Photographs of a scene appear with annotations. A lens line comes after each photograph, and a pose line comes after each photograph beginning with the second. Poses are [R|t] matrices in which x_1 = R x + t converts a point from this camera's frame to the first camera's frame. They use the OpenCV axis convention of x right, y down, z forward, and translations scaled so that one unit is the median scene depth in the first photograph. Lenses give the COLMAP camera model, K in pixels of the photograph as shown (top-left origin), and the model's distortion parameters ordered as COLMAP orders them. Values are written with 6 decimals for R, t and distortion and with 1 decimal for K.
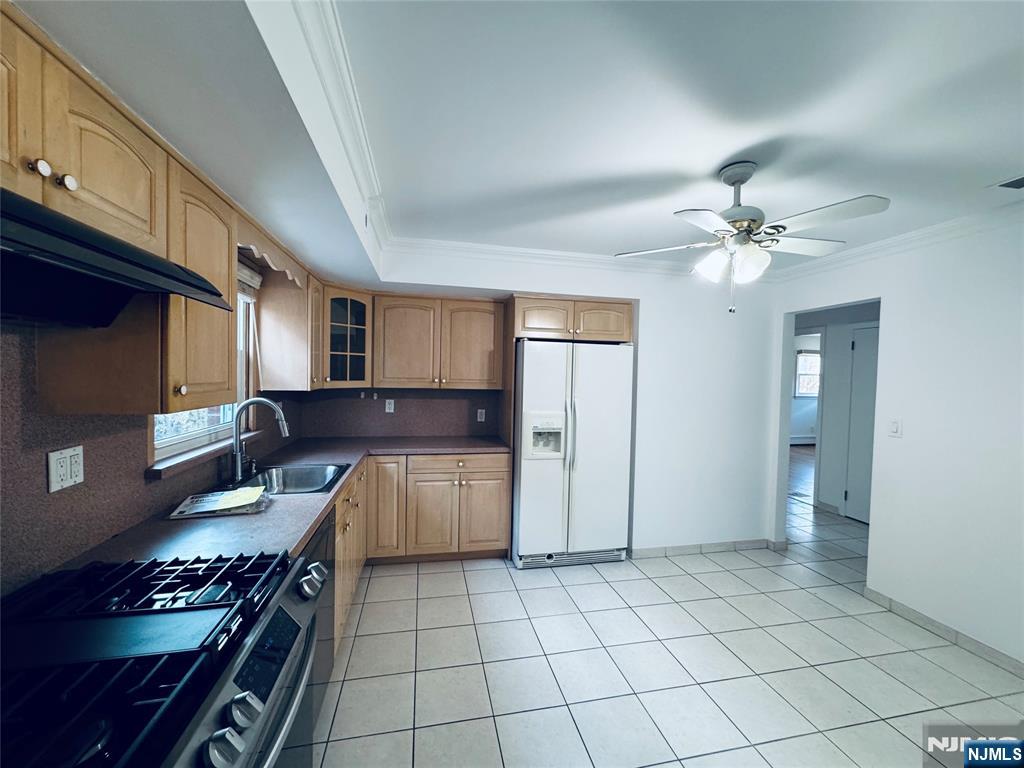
lens RADIAL K [[409.5, 0, 510.1], [0, 409.5, 384.1], [0, 0, 1]] dist [-0.002252, 0.000346]
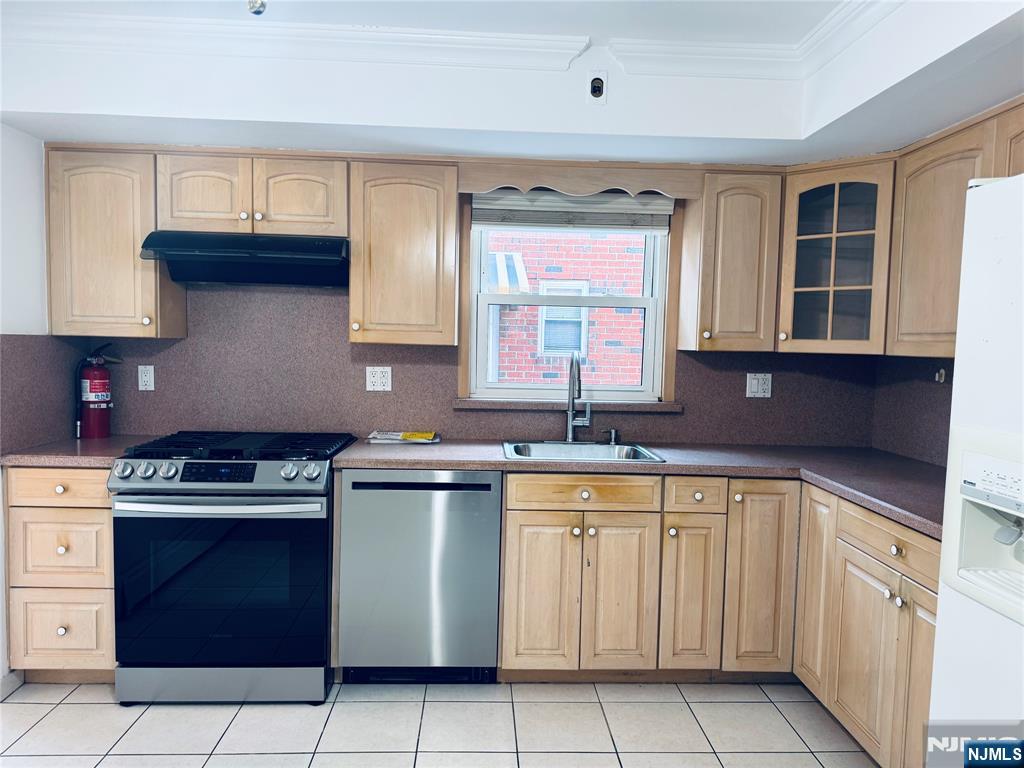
lens RADIAL K [[720.4, 0, 516.8], [0, 720.4, 389.8], [0, 0, 1]] dist [0.032979, -0.037046]
pose [[-0.158037, 0.043159, -0.986490, 0.619810], [-0.052280, 0.997277, 0.052006, 0.030166], [0.986048, 0.059793, -0.155350, 0.773551]]
